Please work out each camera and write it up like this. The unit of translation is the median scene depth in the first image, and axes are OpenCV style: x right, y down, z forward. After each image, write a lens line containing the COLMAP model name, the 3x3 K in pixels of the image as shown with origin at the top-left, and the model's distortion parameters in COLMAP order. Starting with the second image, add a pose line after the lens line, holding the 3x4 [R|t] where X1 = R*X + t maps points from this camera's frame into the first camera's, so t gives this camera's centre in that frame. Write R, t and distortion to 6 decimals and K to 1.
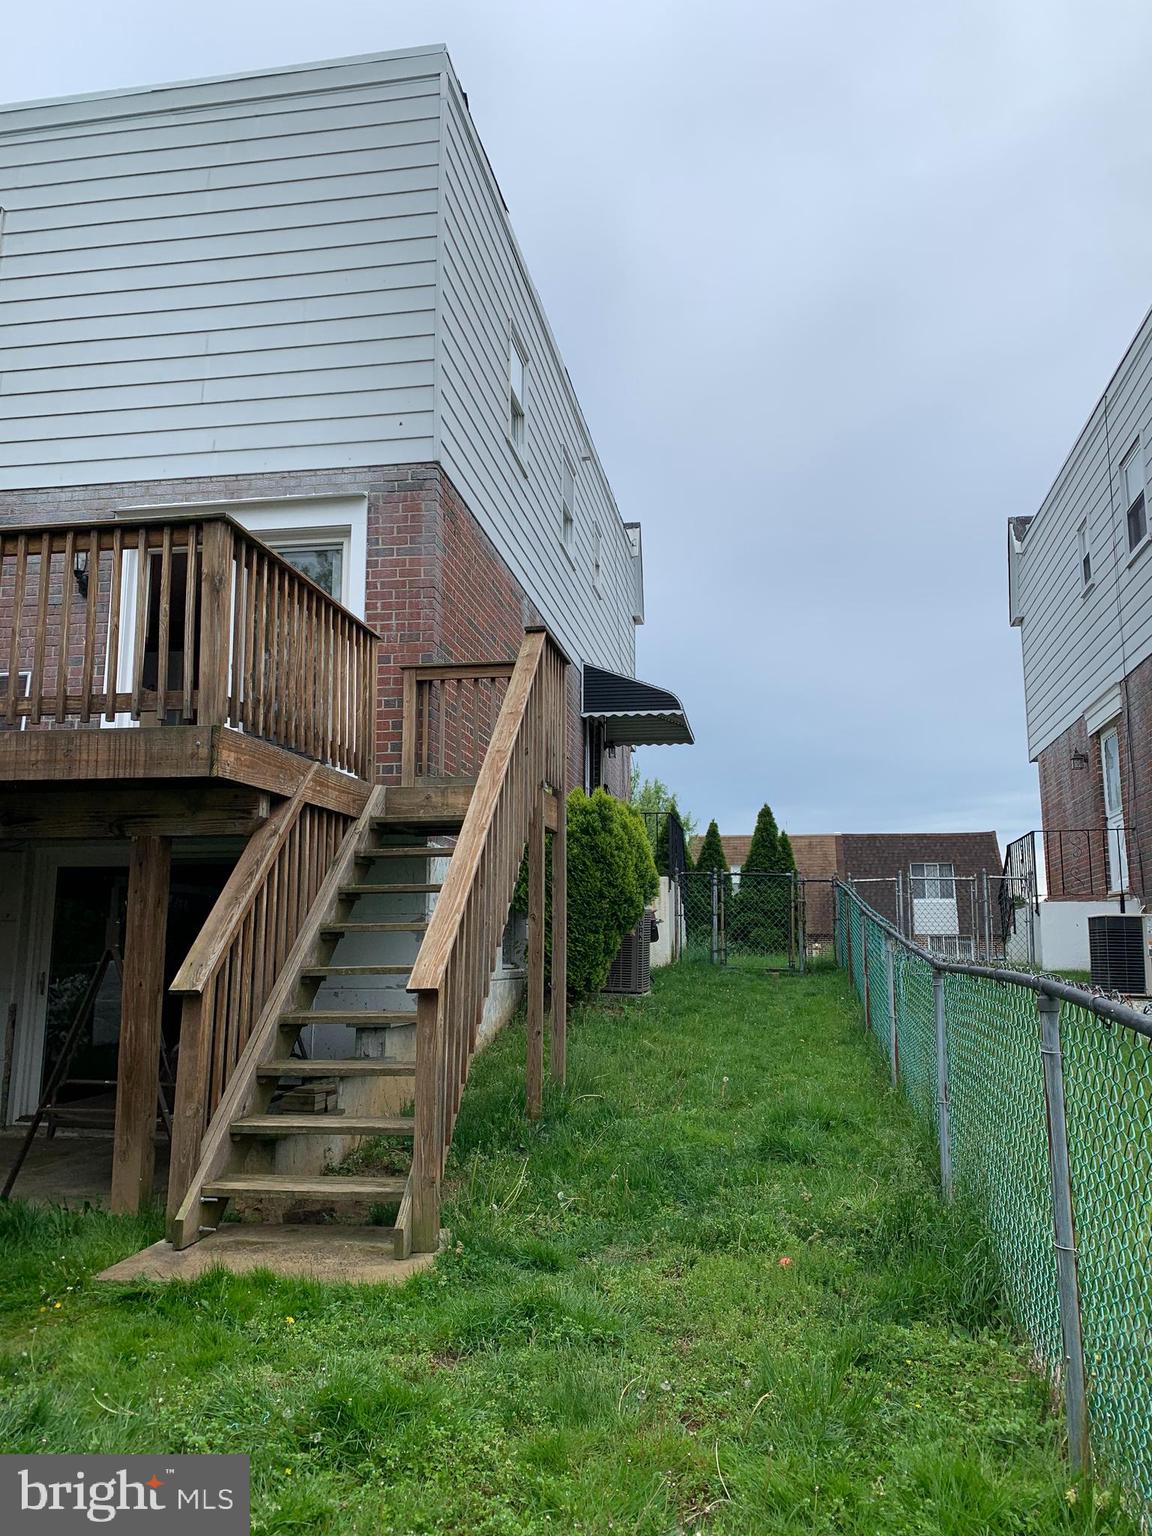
lens RADIAL K [[1174.8, 0, 573.5], [0, 1174.8, 771.9], [0, 0, 1]] dist [0.035777, -0.041603]
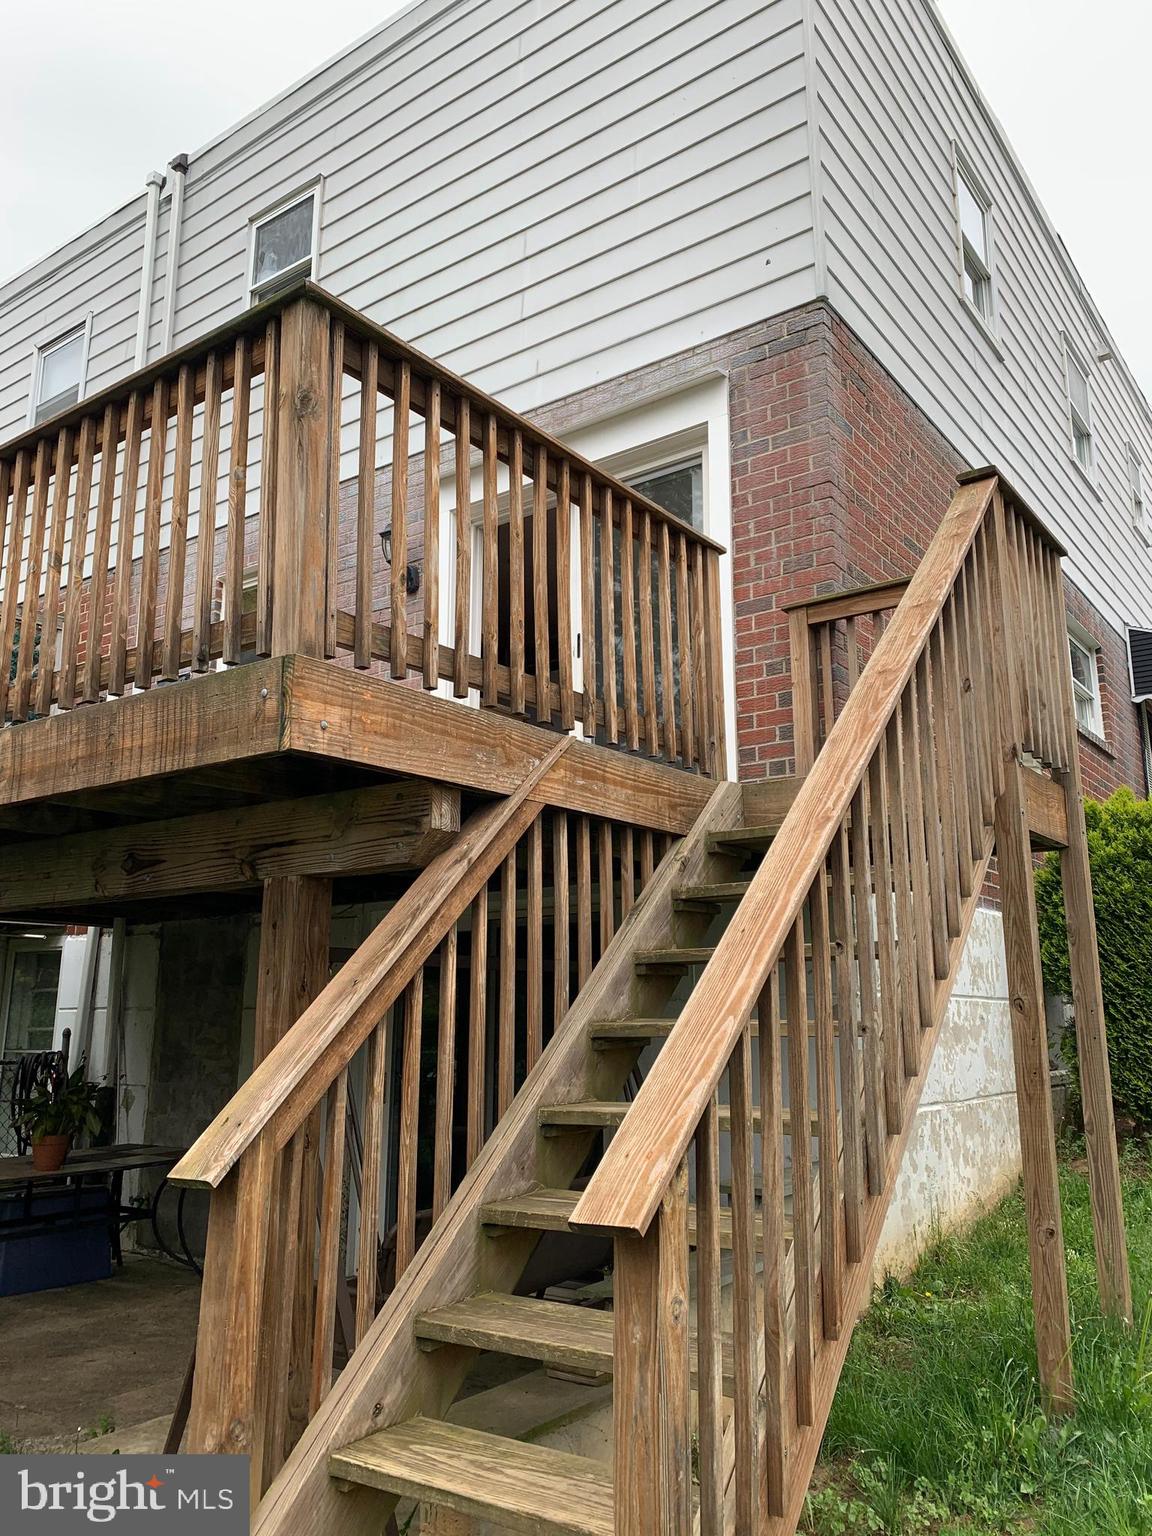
lens RADIAL K [[1174.8, 0, 578.7], [0, 1174.8, 759.7], [0, 0, 1]] dist [0.035777, -0.041603]
pose [[0.895403, -0.097053, -0.434550, 0.024914], [0.069074, 0.994418, -0.079766, 0.037434], [0.439866, 0.041406, 0.897108, 0.372830]]
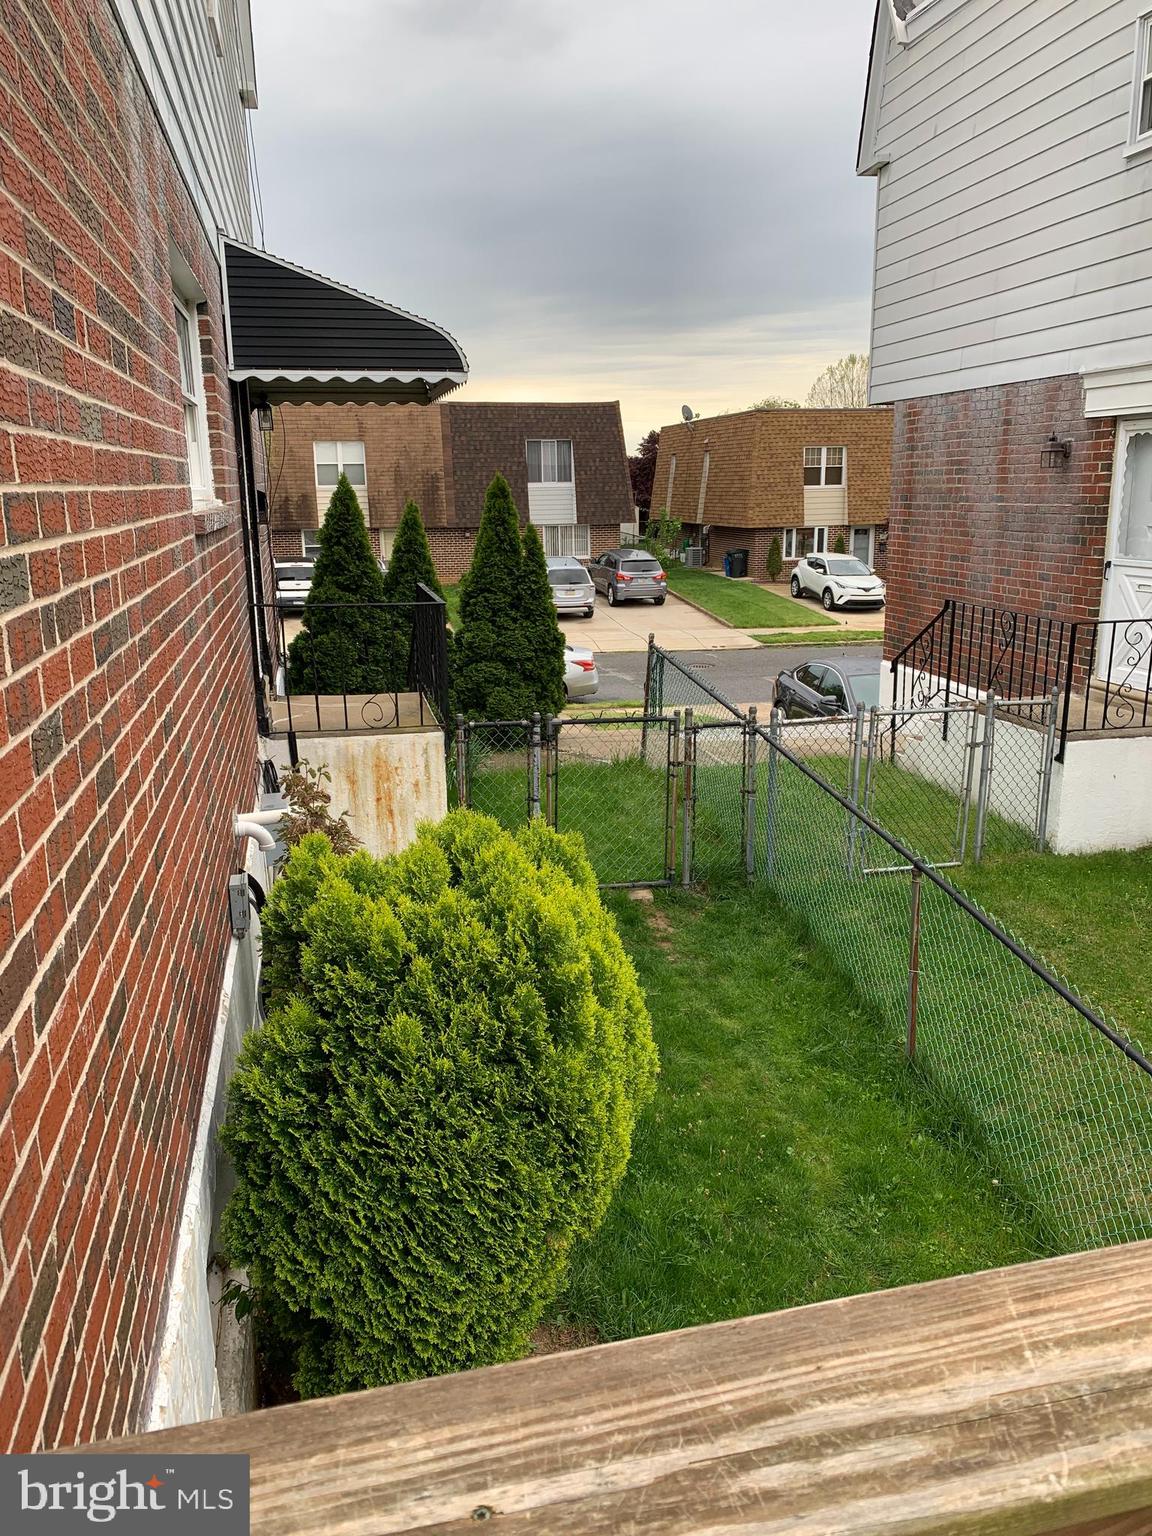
lens RADIAL K [[1174.8, 0, 591.1], [0, 1174.8, 770.0], [0, 0, 1]] dist [0.035777, -0.041603]
pose [[0.920352, -0.107156, 0.376125, -0.084463], [-0.047829, 0.923674, 0.380182, -0.149700], [-0.388156, -0.367891, 0.844980, 0.953053]]
